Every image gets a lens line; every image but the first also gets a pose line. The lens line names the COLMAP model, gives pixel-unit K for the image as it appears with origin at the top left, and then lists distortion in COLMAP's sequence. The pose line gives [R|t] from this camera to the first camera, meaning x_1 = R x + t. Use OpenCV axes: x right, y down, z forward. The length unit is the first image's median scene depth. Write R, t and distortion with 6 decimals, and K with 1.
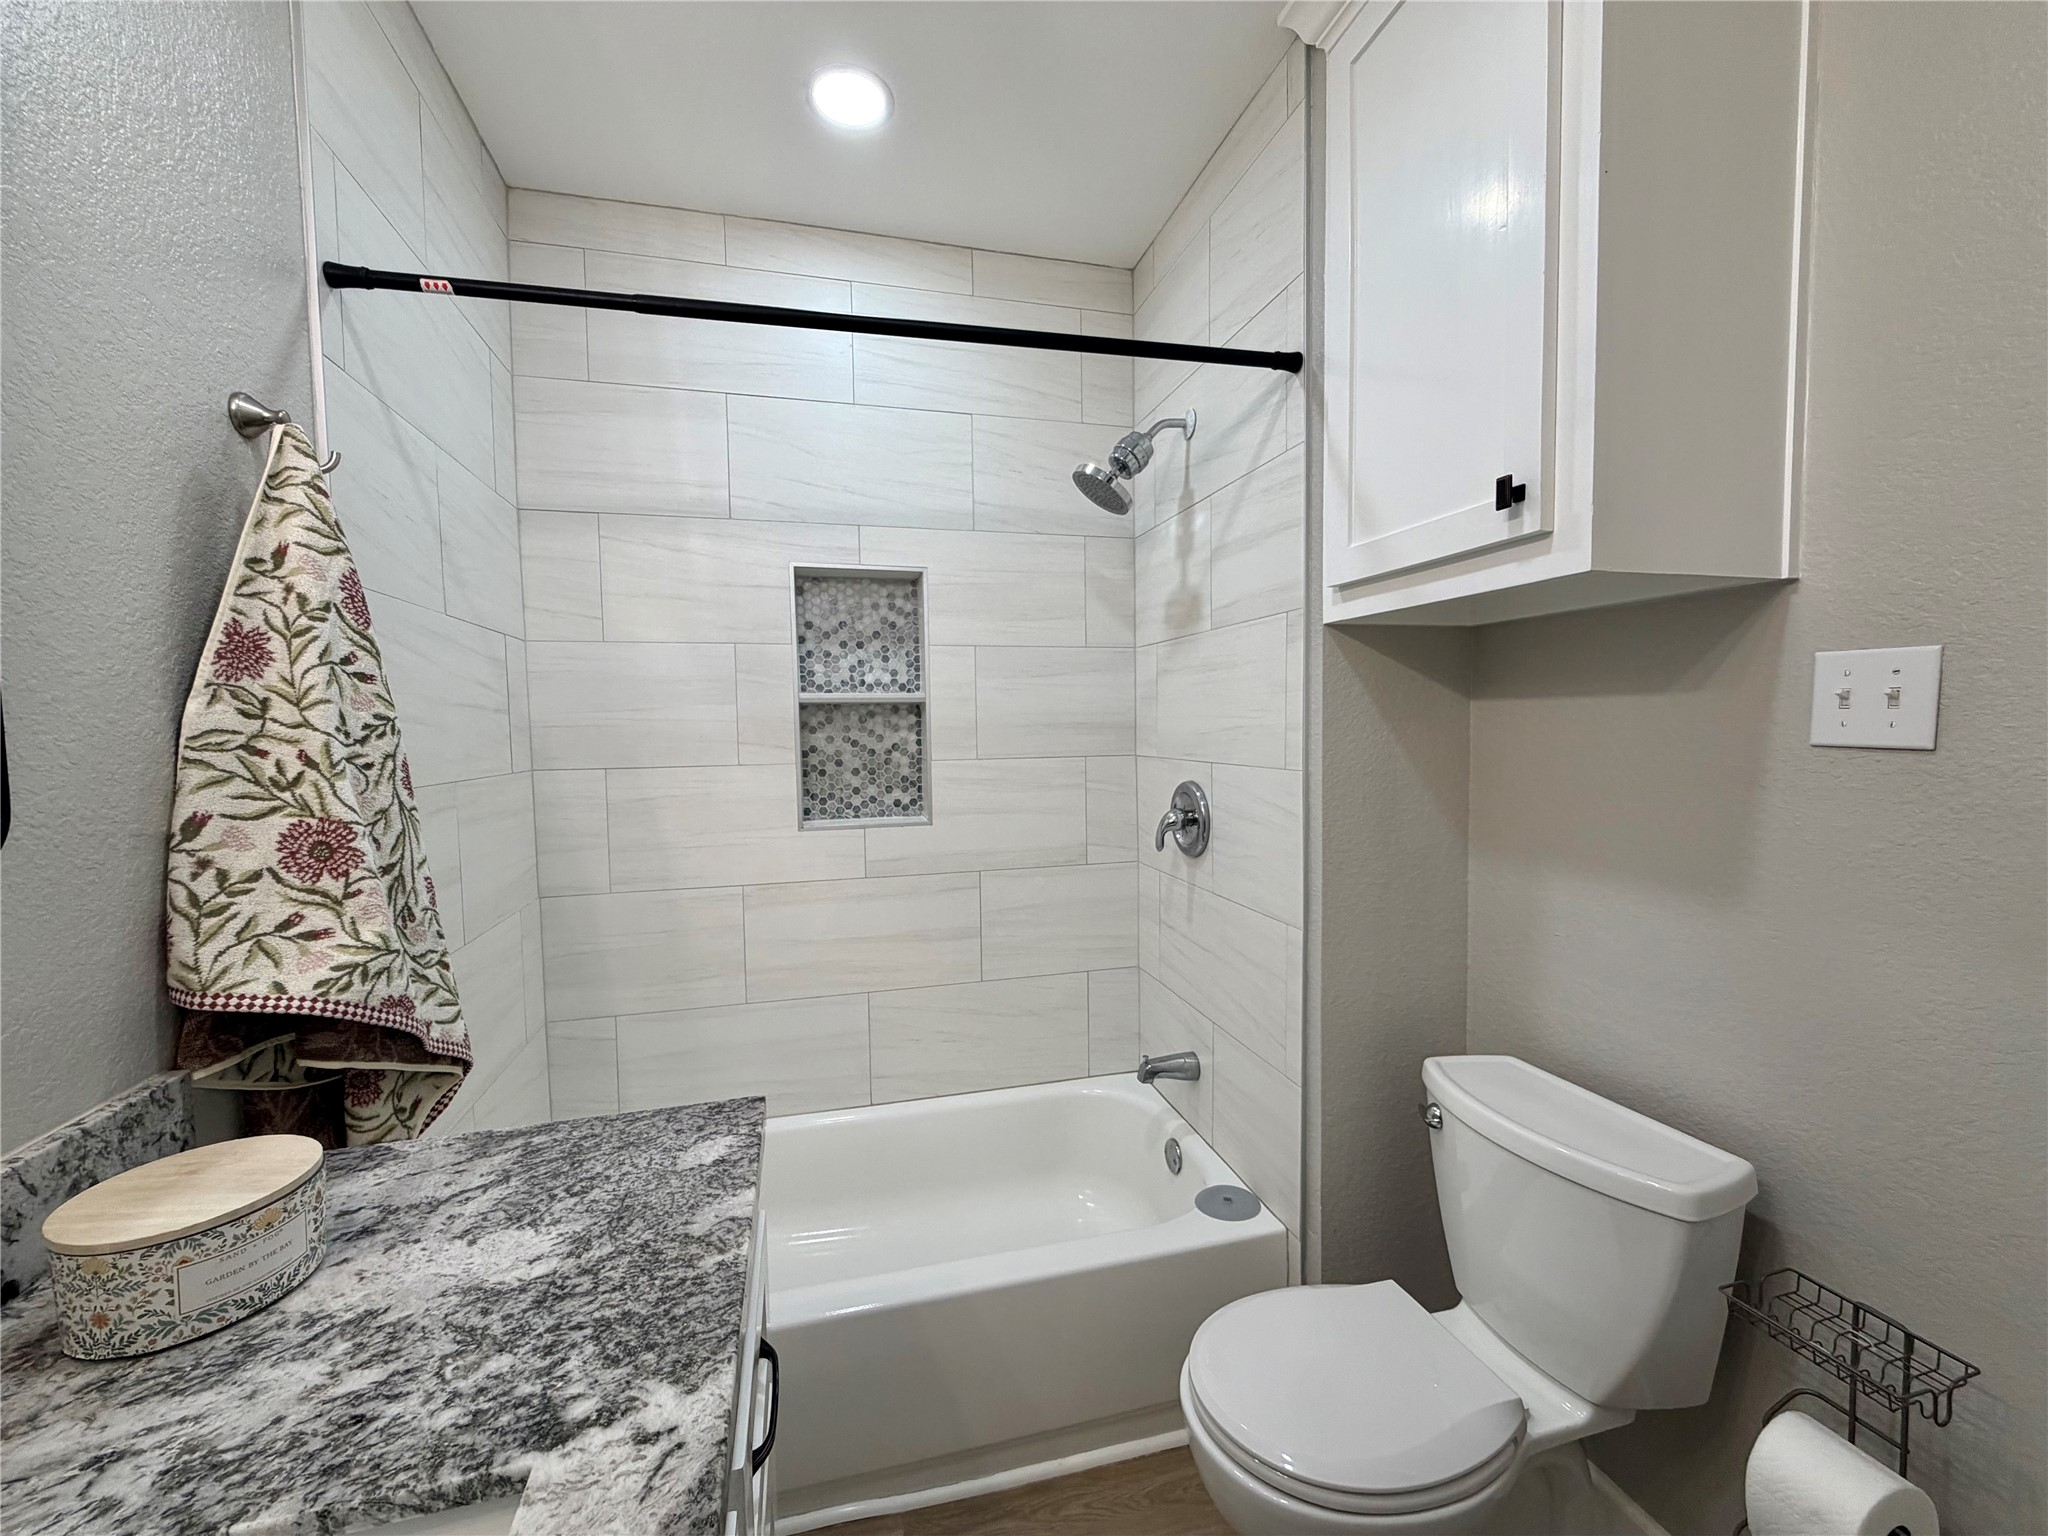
lens RADIAL K [[813.1, 0, 1021.5], [0, 813.1, 768.4], [0, 0, 1]] dist [0.001780, 0.000268]
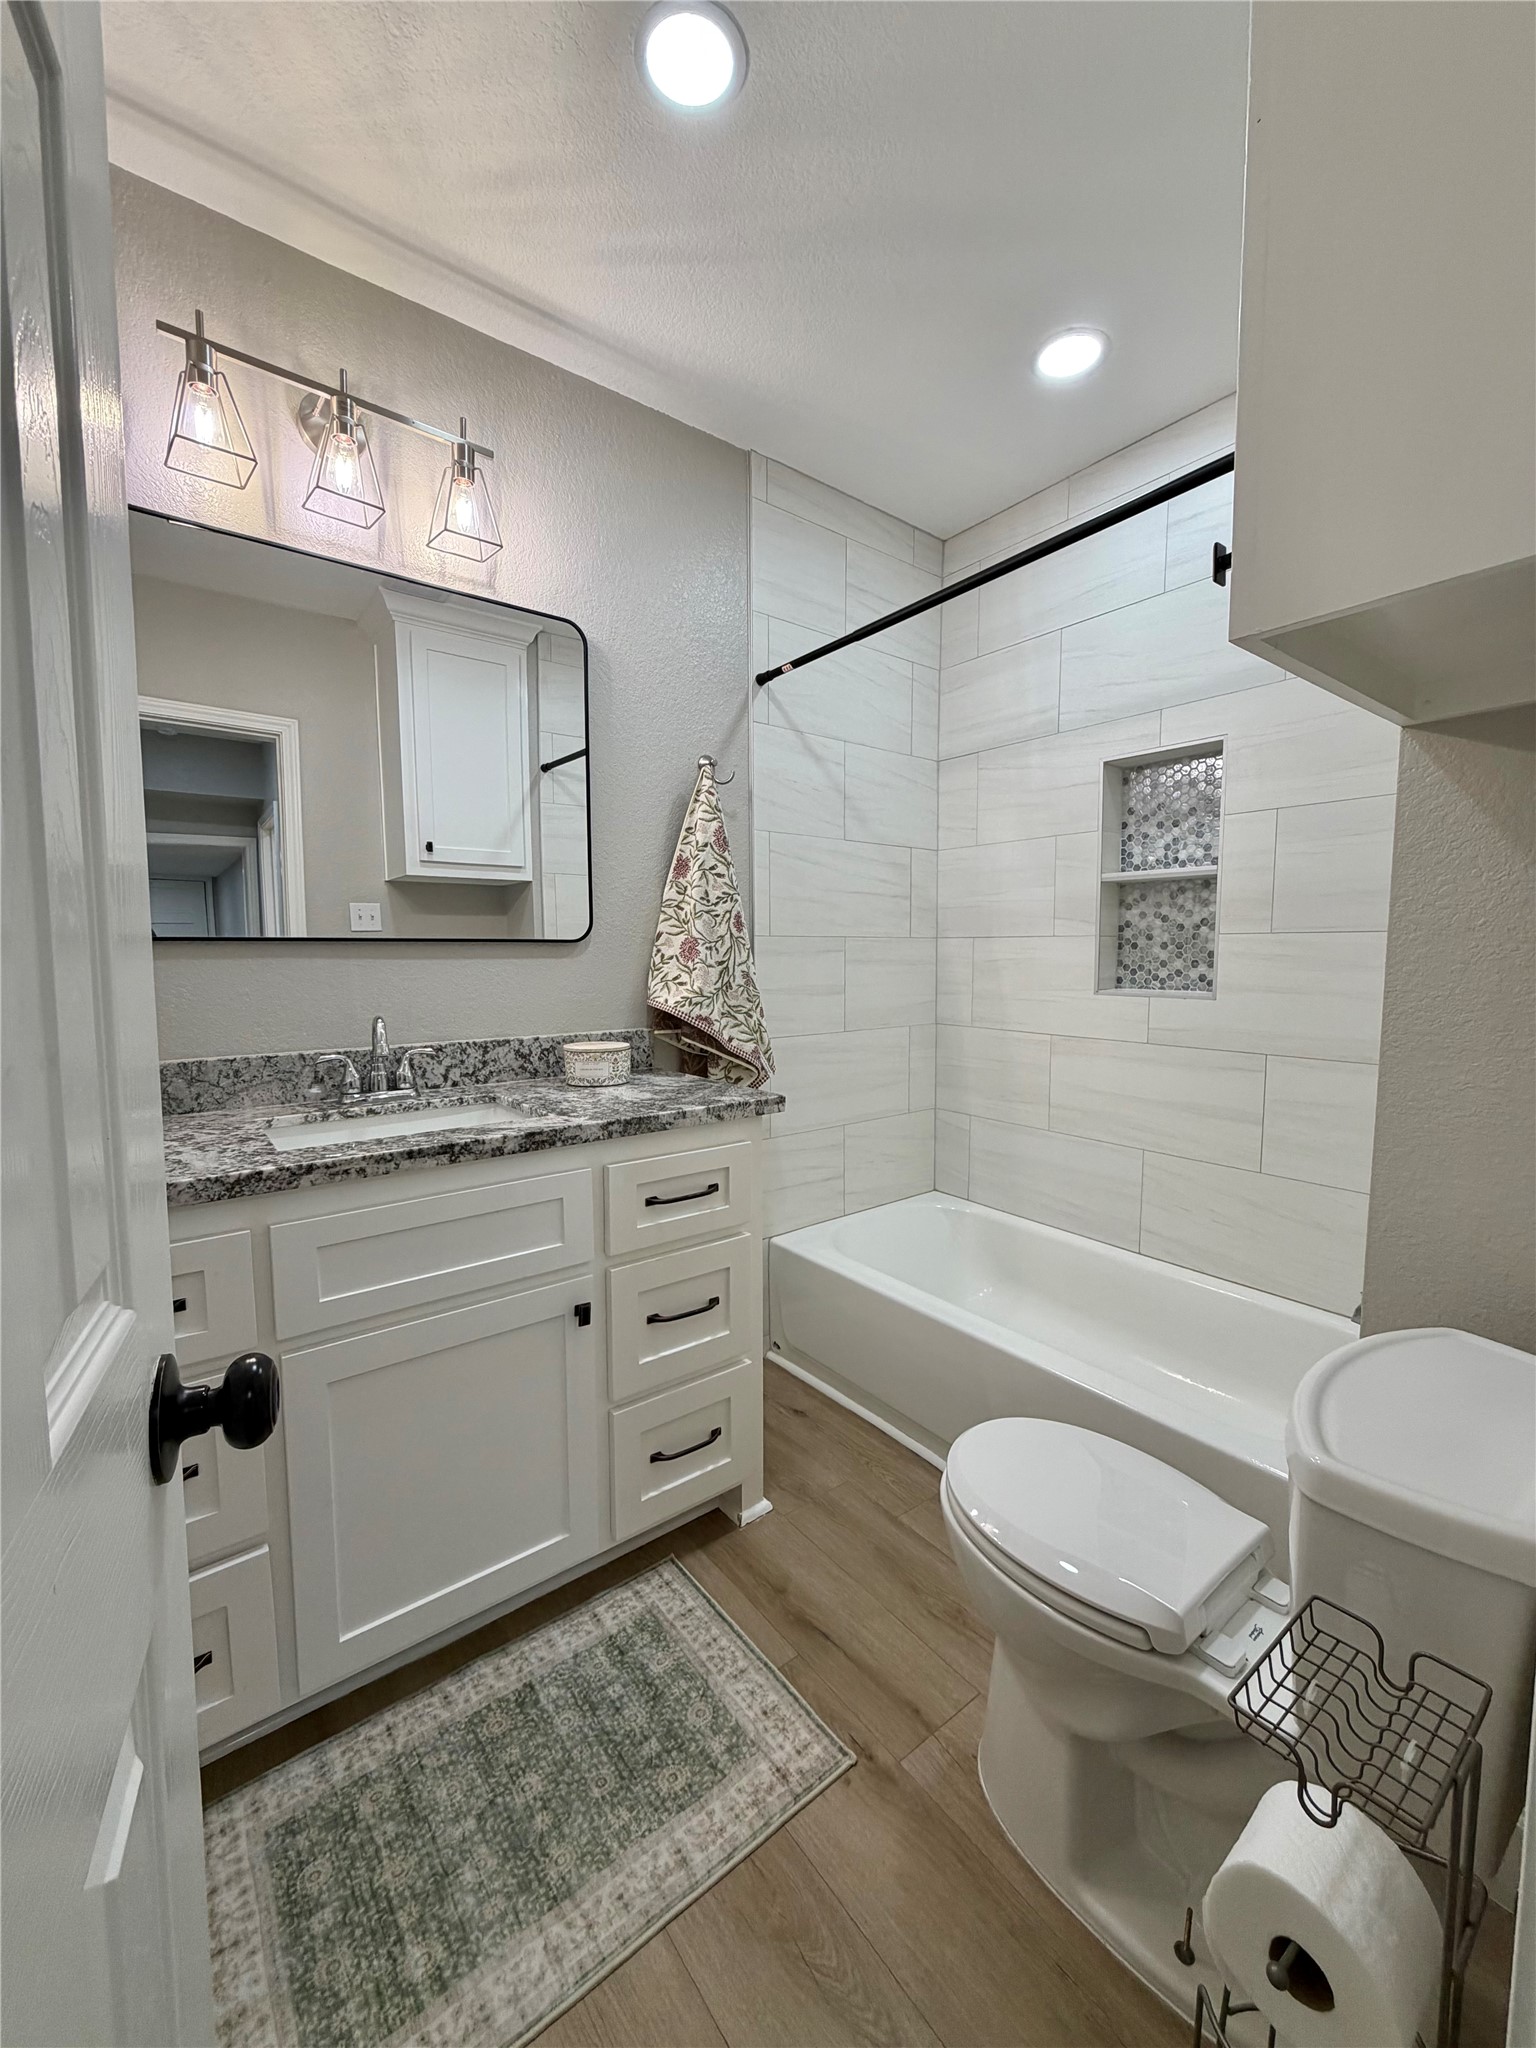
lens RADIAL K [[813.1, 0, 771.3], [0, 813.1, 1018.9], [0, 0, 1]] dist [0.001780, 0.000268]
pose [[0.395097, 0.093244, -0.913895, 1.291022], [-0.050933, 0.995529, 0.079553, 0.092503], [0.917226, 0.015116, 0.398080, 0.257391]]
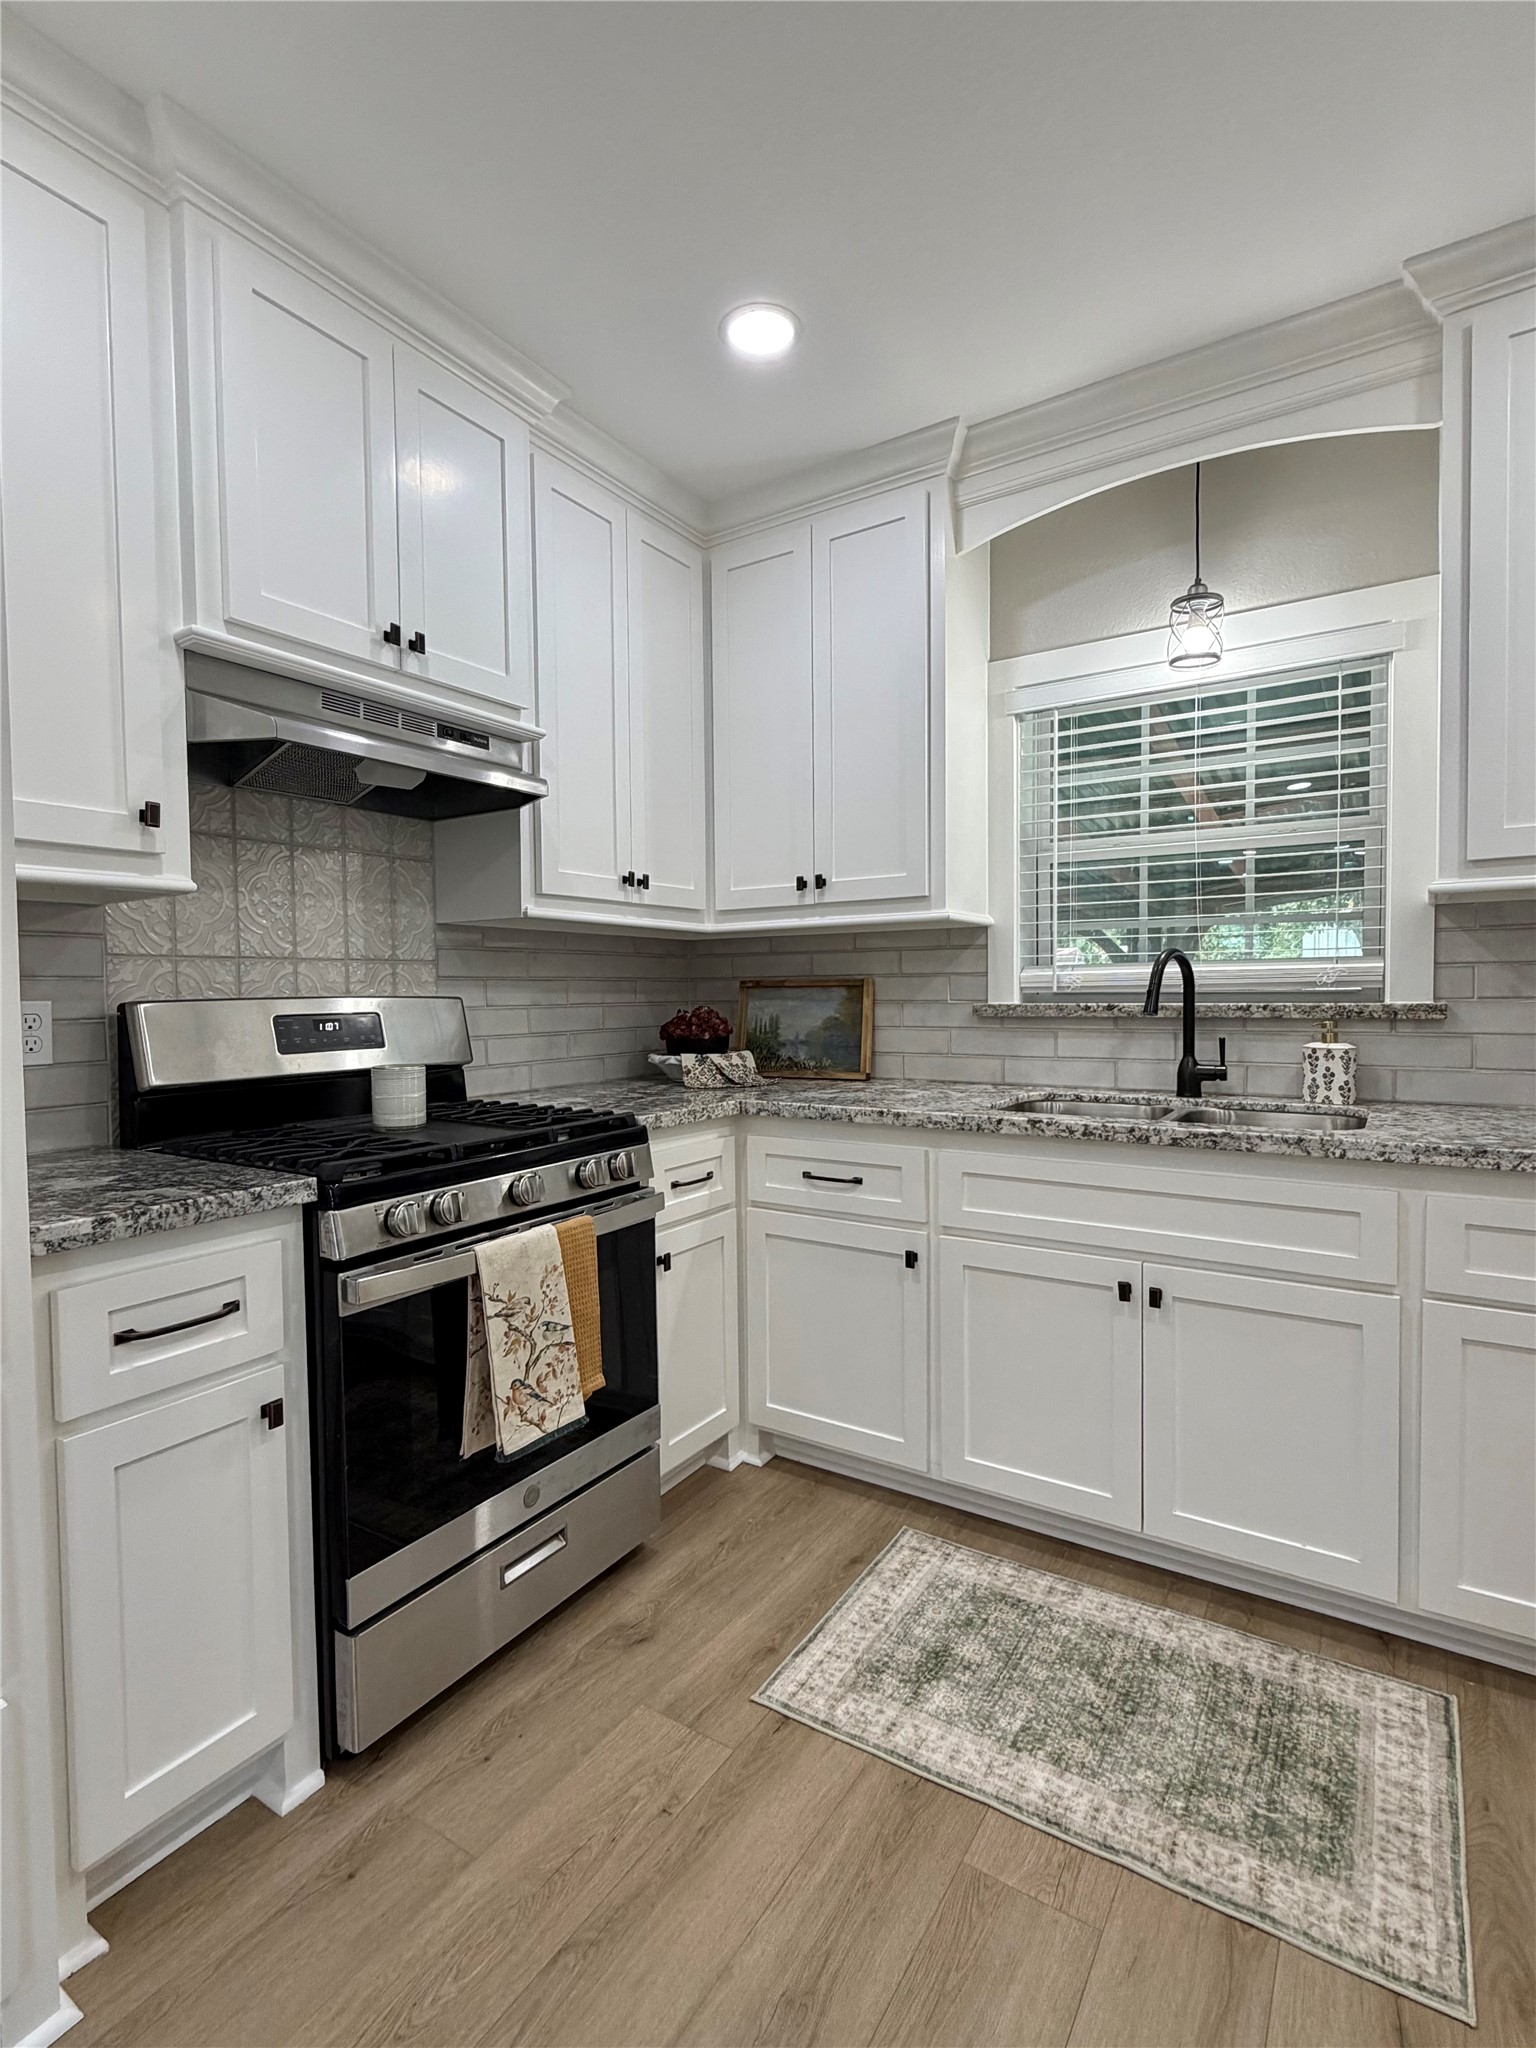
lens RADIAL K [[983.5, 0, 770.8], [0, 983.5, 1022.6], [0, 0, 1]] dist [-0.001288, -0.000214]
pose [[0.738470, -0.014798, 0.674124, -1.139993], [0.031120, 0.999442, -0.012152, 0.402823], [-0.673568, 0.029952, 0.738518, -0.323372]]
